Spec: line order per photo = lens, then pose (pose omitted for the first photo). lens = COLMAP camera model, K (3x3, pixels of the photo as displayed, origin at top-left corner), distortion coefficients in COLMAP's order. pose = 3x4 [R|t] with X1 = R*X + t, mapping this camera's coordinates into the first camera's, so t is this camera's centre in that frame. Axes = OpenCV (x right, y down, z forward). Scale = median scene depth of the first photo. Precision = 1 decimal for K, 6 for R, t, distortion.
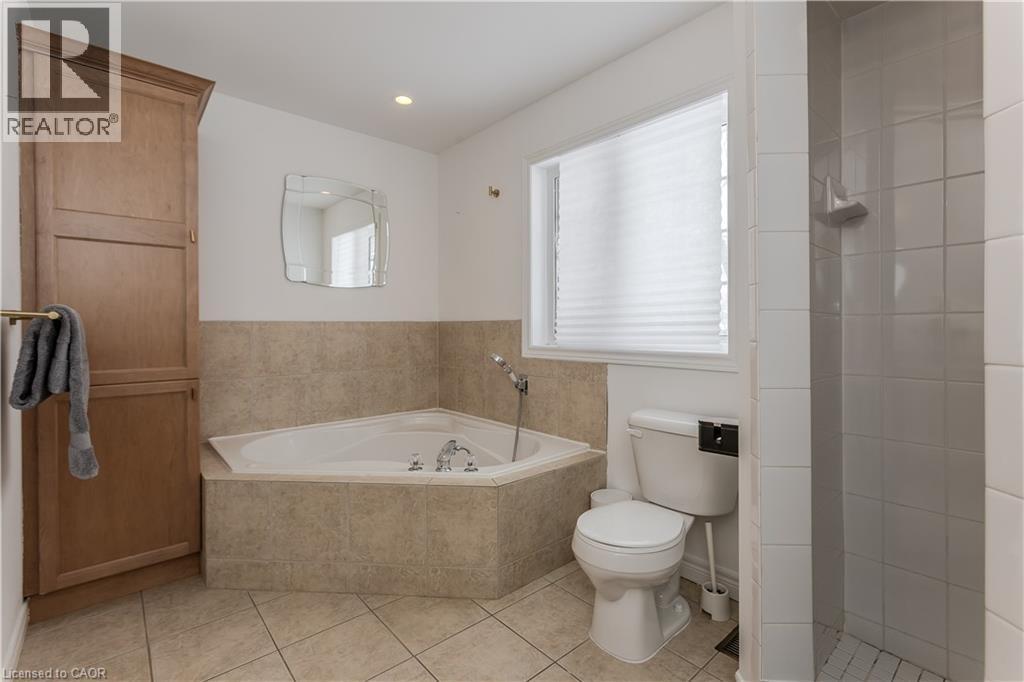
lens RADIAL K [[460.5, 0, 509.9], [0, 460.5, 330.8], [0, 0, 1]] dist [-0.000660, 0.001284]
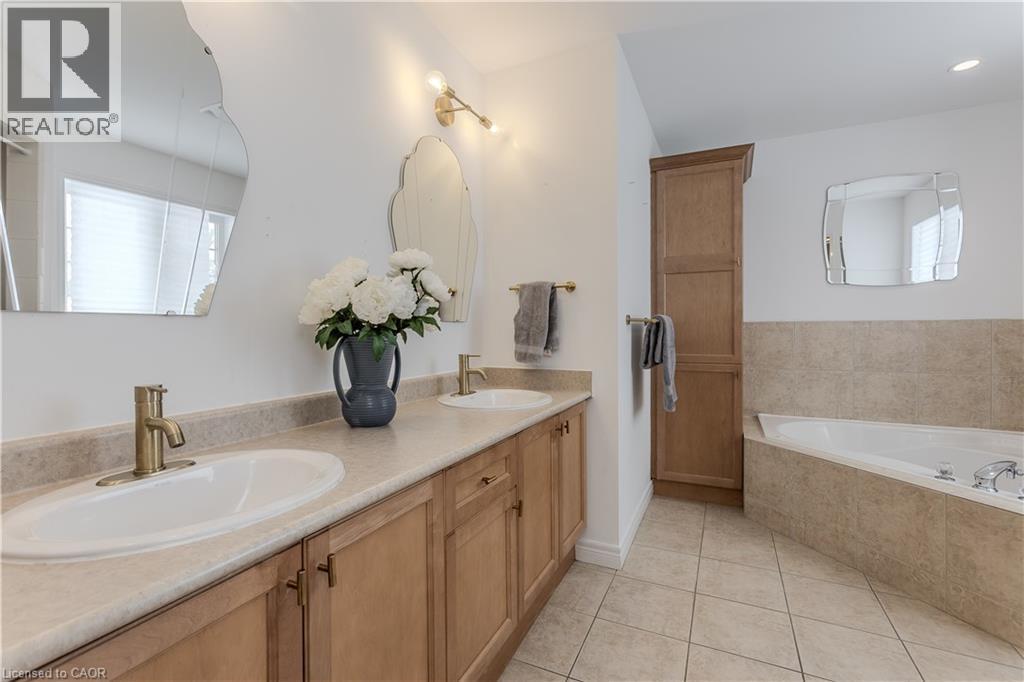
lens RADIAL K [[460.5, 0, 509.9], [0, 460.5, 330.8], [0, 0, 1]] dist [-0.000660, 0.001284]
pose [[0.397375, 0.003787, -0.917648, 0.322892], [-0.004243, 0.999988, 0.002289, 0.004223], [0.917646, 0.002984, 0.397387, -0.189804]]
